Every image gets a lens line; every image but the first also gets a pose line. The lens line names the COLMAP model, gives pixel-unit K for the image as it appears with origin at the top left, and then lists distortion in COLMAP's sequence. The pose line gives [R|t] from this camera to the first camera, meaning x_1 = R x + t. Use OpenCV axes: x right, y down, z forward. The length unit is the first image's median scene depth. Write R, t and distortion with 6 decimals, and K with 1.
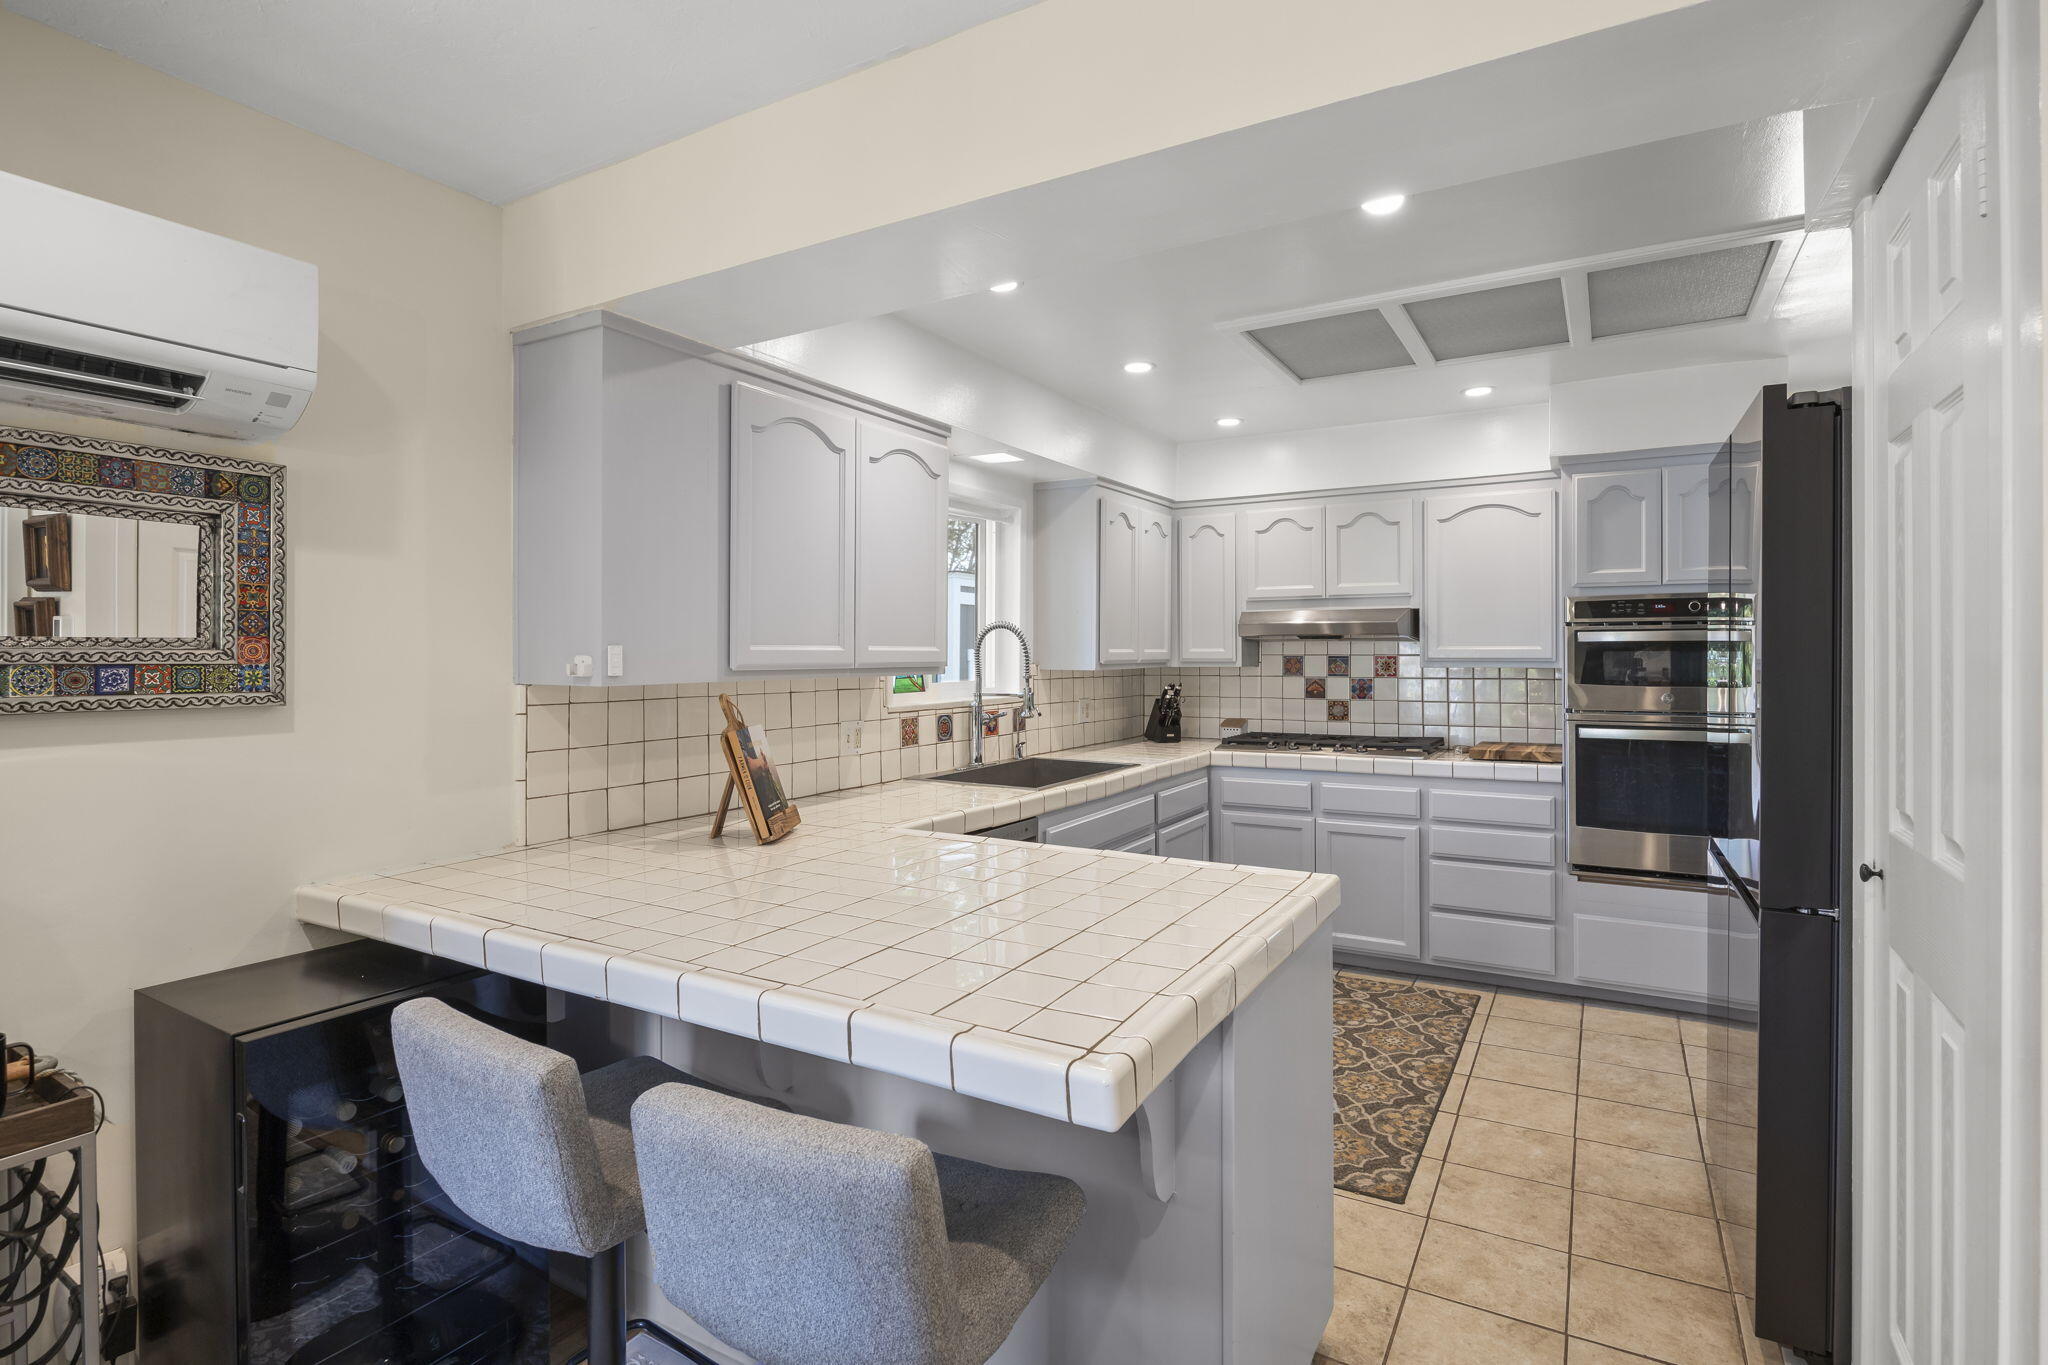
lens RADIAL K [[1007.3, 0, 1023.5], [0, 1007.3, 658.4], [0, 0, 1]] dist [0.002634, 0.000603]
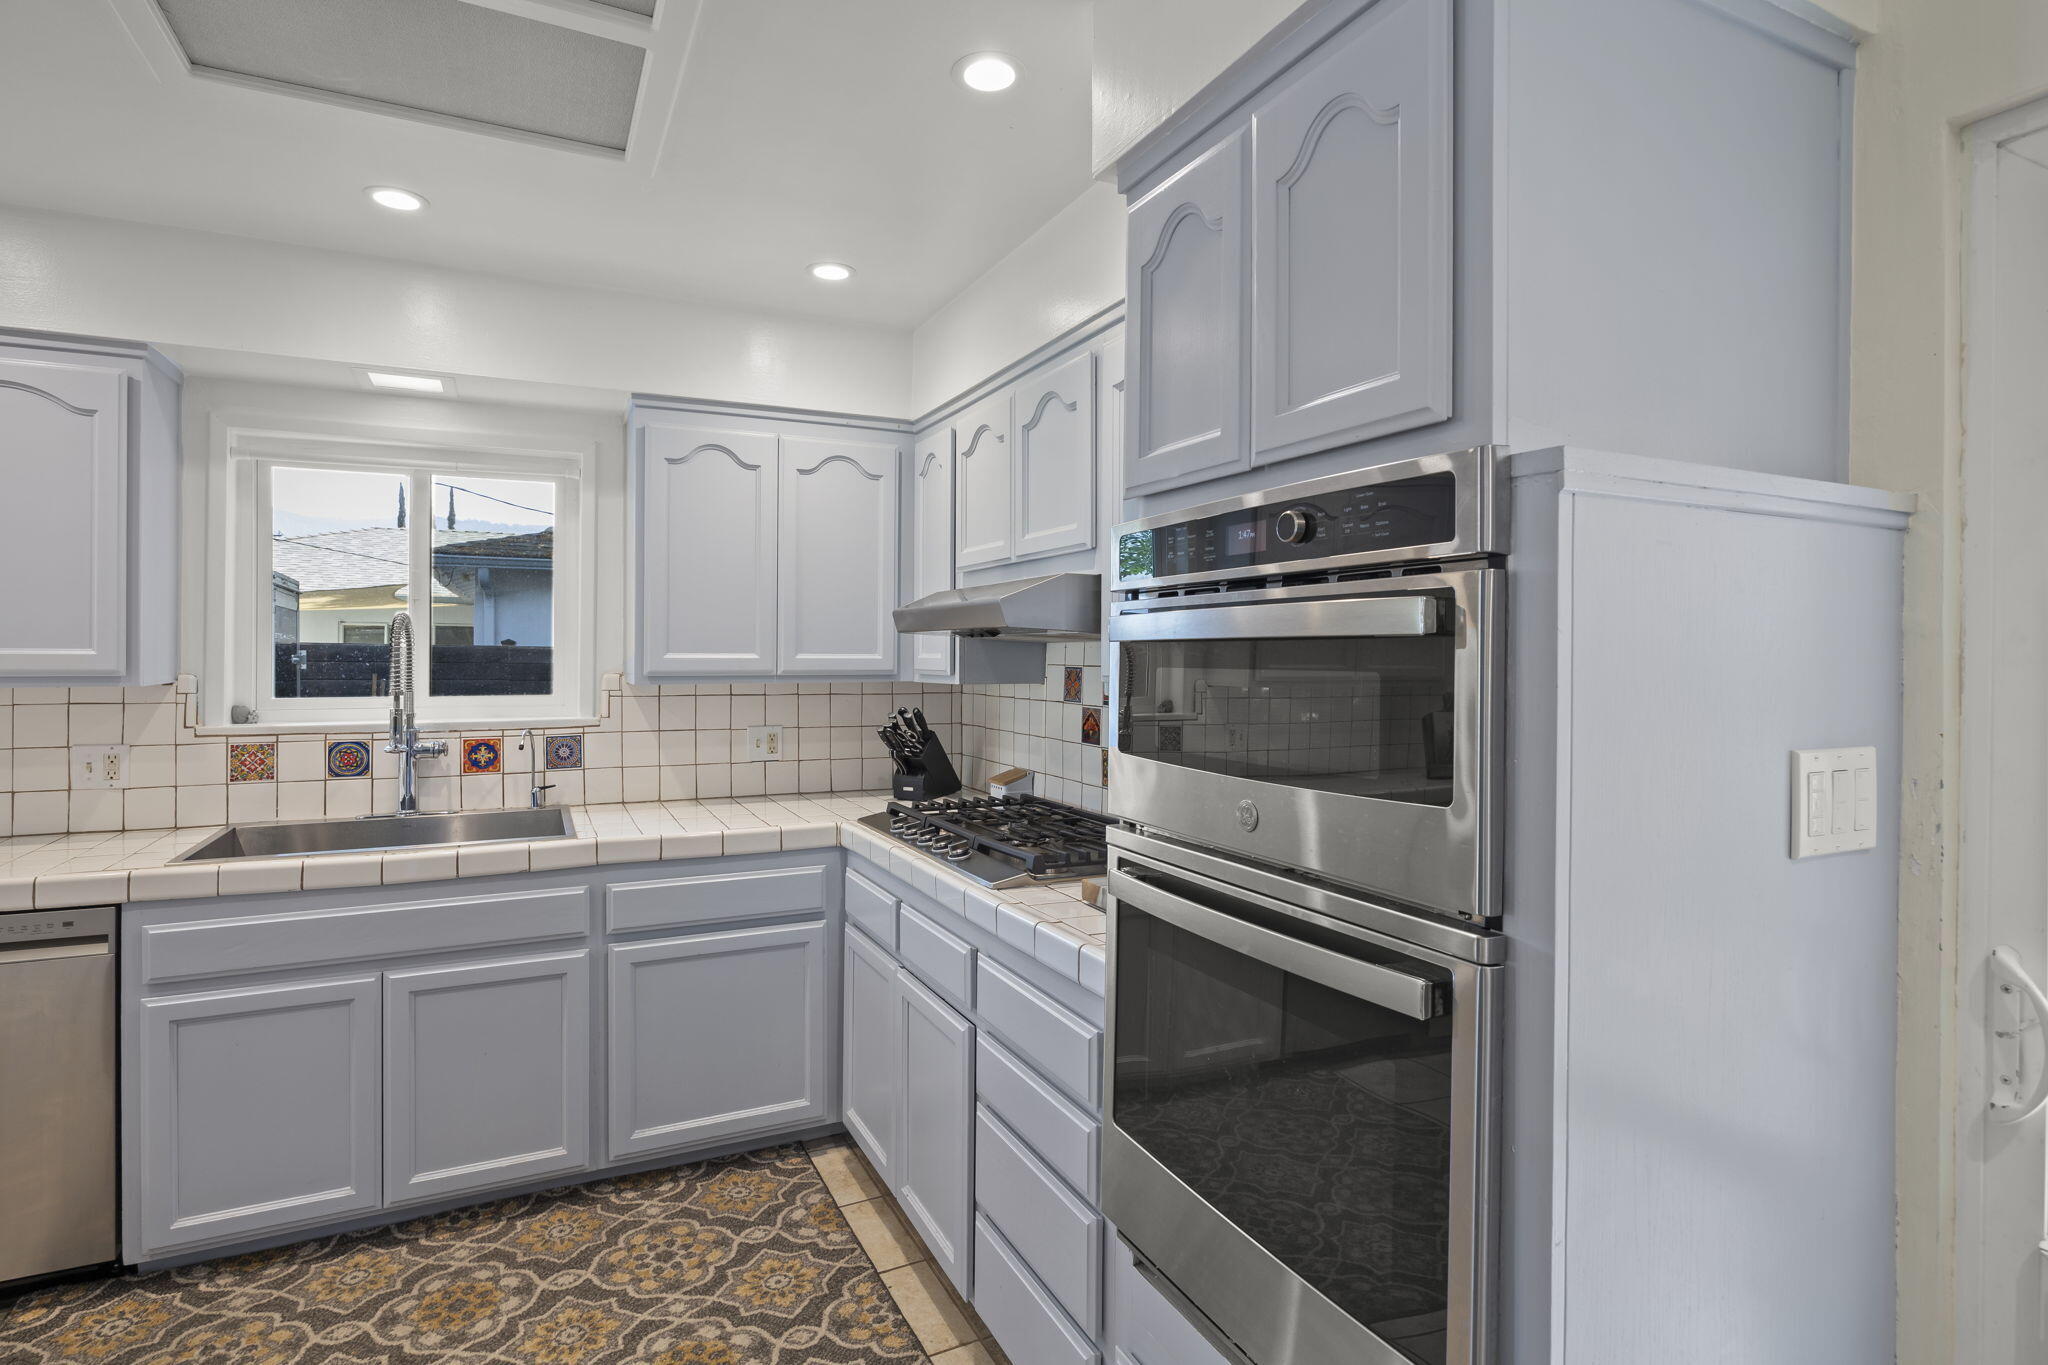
lens RADIAL K [[1007.3, 0, 1023.5], [0, 1007.3, 658.4], [0, 0, 1]] dist [0.002634, 0.000603]
pose [[0.829322, 0.008886, -0.558700, 0.677143], [-0.009249, 0.999955, 0.002176, -0.009571], [0.558694, 0.003363, 0.829367, 0.611032]]
